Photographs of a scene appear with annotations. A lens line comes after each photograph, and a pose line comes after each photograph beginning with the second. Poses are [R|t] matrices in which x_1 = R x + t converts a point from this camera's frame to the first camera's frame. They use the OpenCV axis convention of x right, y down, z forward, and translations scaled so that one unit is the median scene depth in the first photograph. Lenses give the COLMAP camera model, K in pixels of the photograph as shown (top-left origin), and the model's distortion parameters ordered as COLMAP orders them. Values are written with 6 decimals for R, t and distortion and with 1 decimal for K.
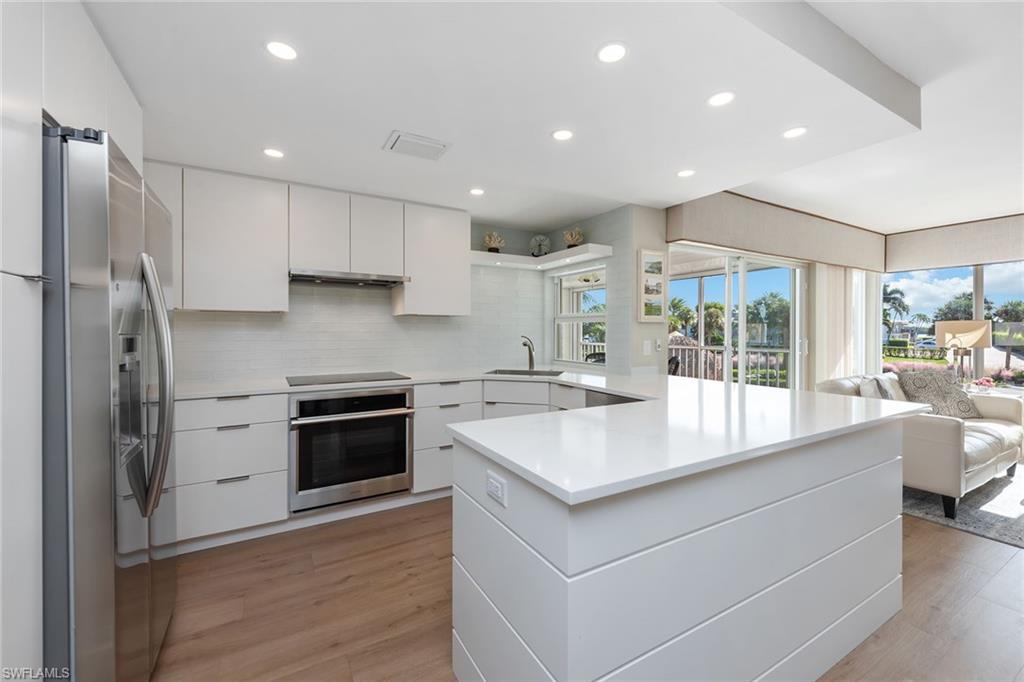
lens RADIAL K [[427.5, 0, 507.5], [0, 427.5, 331.6], [0, 0, 1]] dist [0.000164, 0.000029]
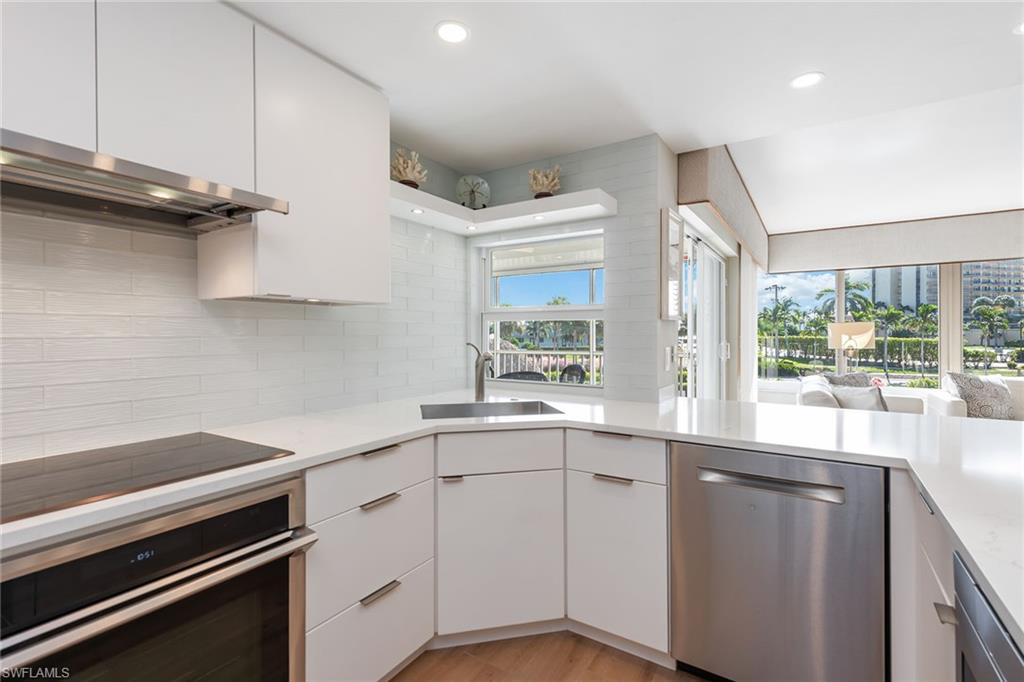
lens RADIAL K [[476.3, 0, 518.1], [0, 476.3, 332.9], [0, 0, 1]] dist [0.015921, -0.001111]
pose [[0.885792, -0.002453, 0.464077, -0.174630], [0.004479, 0.999985, -0.003265, -0.000026], [-0.464062, 0.004971, 0.885789, 0.358692]]
